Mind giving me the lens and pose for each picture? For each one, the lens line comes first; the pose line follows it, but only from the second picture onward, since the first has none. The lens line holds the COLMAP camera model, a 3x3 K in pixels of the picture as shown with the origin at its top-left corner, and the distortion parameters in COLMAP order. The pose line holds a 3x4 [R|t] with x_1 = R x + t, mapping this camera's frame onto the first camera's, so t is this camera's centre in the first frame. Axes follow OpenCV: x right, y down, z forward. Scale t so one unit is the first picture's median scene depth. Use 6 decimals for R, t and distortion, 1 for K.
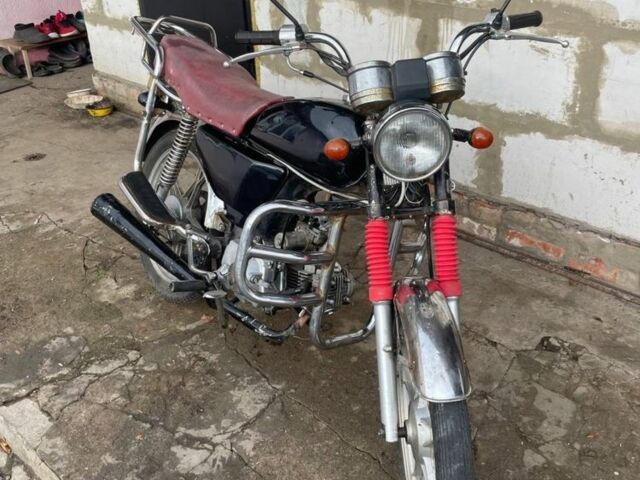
lens RADIAL K [[652.0, 0, 321.9], [0, 652.0, 238.2], [0, 0, 1]] dist [0.032889, 0.000000]
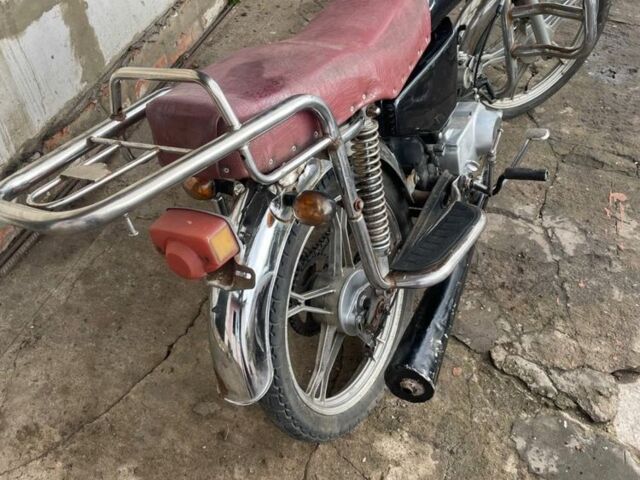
lens RADIAL K [[652.0, 0, 322.5], [0, 652.0, 237.9], [0, 0, 1]] dist [0.032889, 0.000000]
pose [[-0.403442, -0.669330, 0.623884, -0.675767], [0.434407, 0.459984, 0.774406, -0.666613], [-0.805310, 0.583448, 0.105185, 1.128204]]
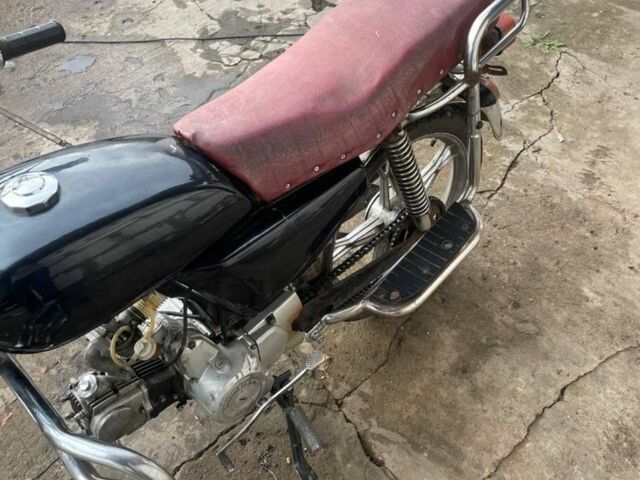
lens RADIAL K [[652.0, 0, 320.7], [0, 652.0, 236.8], [0, 0, 1]] dist [0.032889, 0.000000]
pose [[0.044603, 0.779086, -0.625328, 0.219112], [-0.474406, 0.567387, 0.673061, -0.560598], [0.879175, 0.266639, 0.394911, 0.792947]]
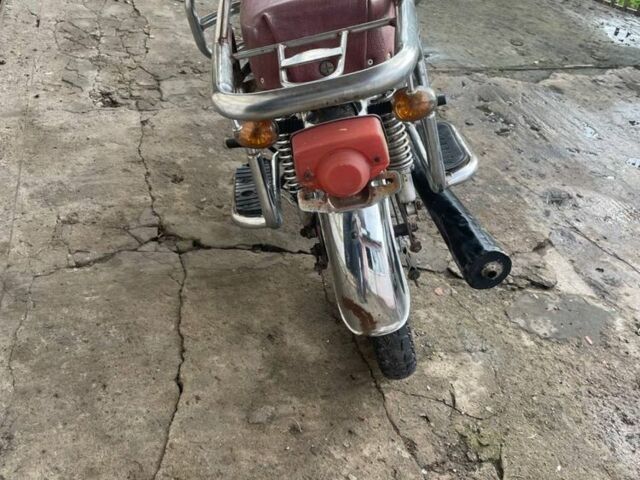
lens RADIAL K [[652.0, 0, 318.1], [0, 652.0, 242.3], [0, 0, 1]] dist [0.032889, 0.000000]
pose [[-0.841141, -0.395394, 0.368980, -0.494451], [0.178887, 0.440448, 0.879776, -0.708899], [-0.510374, 0.806021, -0.299748, 1.486806]]
